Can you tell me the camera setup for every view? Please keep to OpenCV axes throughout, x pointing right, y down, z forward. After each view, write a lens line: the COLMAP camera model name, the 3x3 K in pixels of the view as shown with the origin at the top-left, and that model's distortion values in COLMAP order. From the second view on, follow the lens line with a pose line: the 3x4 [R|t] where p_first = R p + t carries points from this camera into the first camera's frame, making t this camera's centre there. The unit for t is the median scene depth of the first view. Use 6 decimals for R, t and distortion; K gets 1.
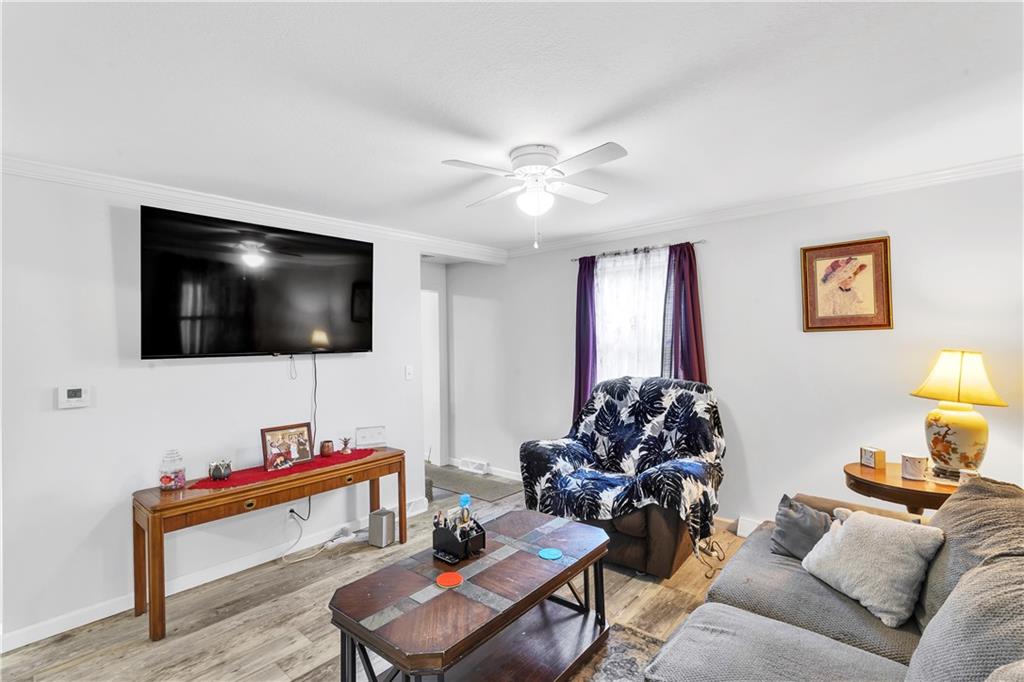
lens RADIAL K [[485.9, 0, 508.3], [0, 485.9, 339.3], [0, 0, 1]] dist [0.002584, 0.000602]
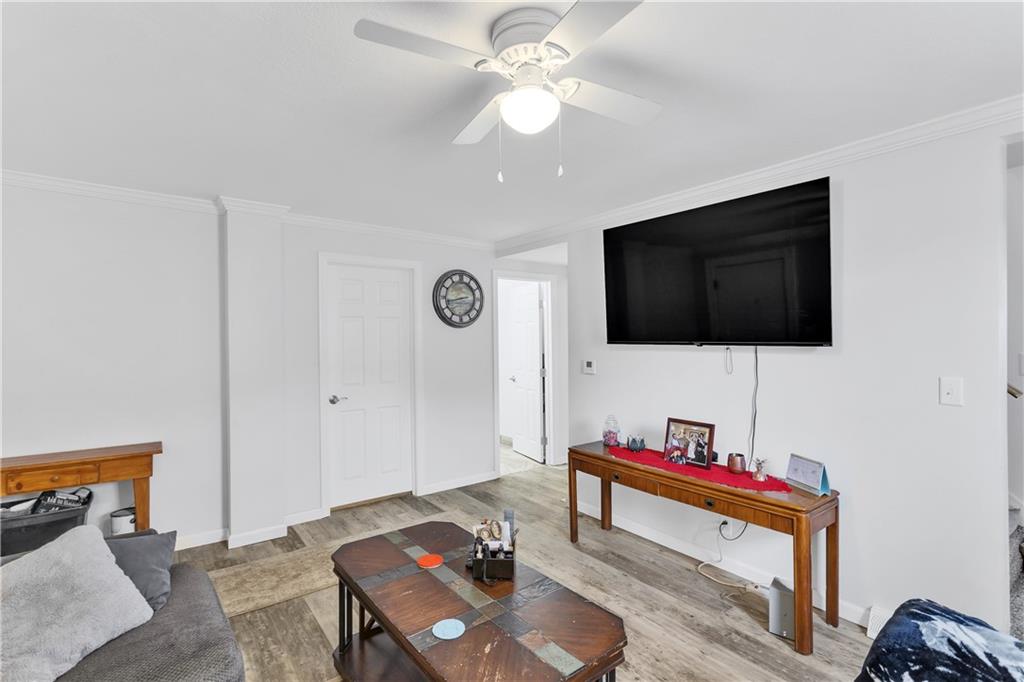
lens RADIAL K [[485.9, 0, 508.9], [0, 485.9, 339.4], [0, 0, 1]] dist [0.002584, 0.000602]
pose [[-0.220708, 0.023272, -0.975062, 0.535687], [0.012505, 0.999701, 0.021029, -0.003014], [0.975260, -0.007552, -0.220933, 0.883245]]
